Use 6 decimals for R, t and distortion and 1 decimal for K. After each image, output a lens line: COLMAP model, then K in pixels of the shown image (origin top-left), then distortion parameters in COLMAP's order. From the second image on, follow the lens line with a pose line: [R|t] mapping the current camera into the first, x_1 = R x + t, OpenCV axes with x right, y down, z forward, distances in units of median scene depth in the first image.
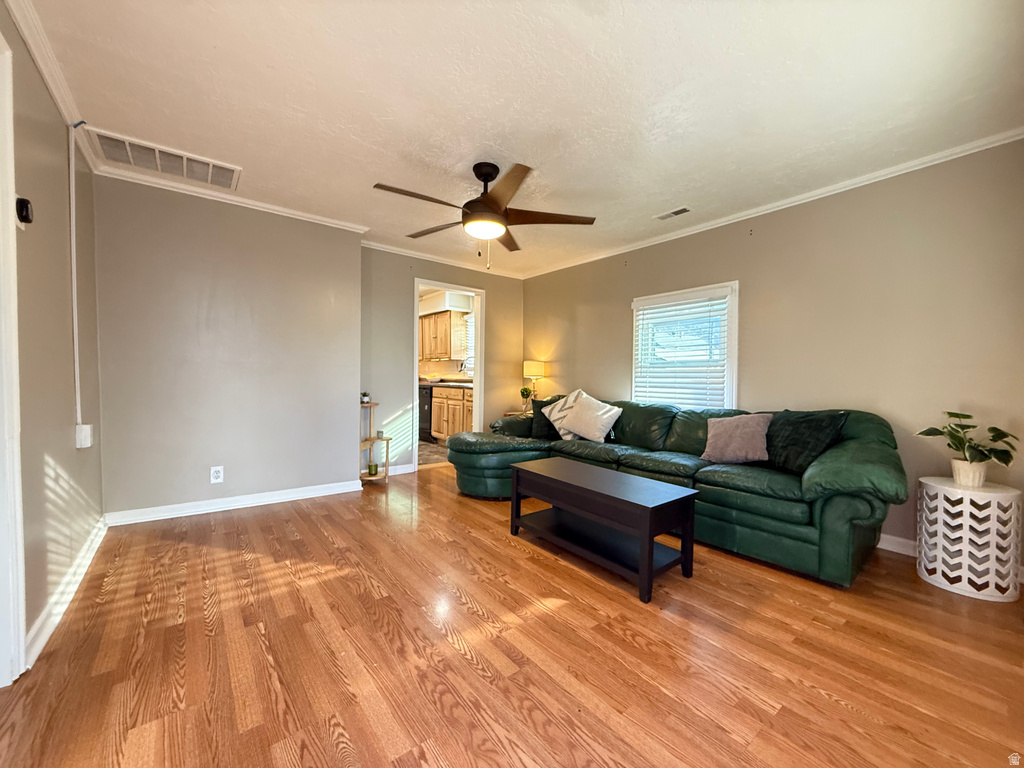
lens RADIAL K [[407.9, 0, 515.5], [0, 407.9, 379.7], [0, 0, 1]] dist [0.000644, -0.000461]
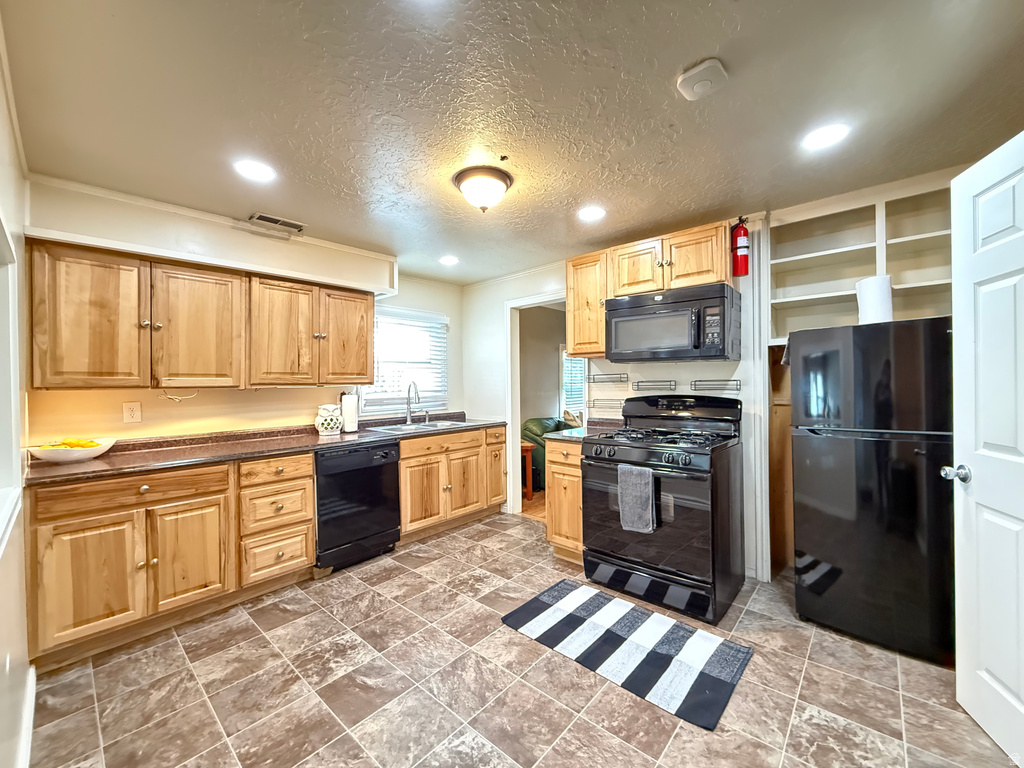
lens RADIAL K [[407.9, 0, 515.5], [0, 407.9, 379.7], [0, 0, 1]] dist [0.000644, -0.000461]
pose [[-0.098454, -0.006996, 0.995117, -0.748554], [0.048252, 0.998766, 0.011795, -0.058681], [-0.993971, 0.049178, -0.097994, 0.929934]]
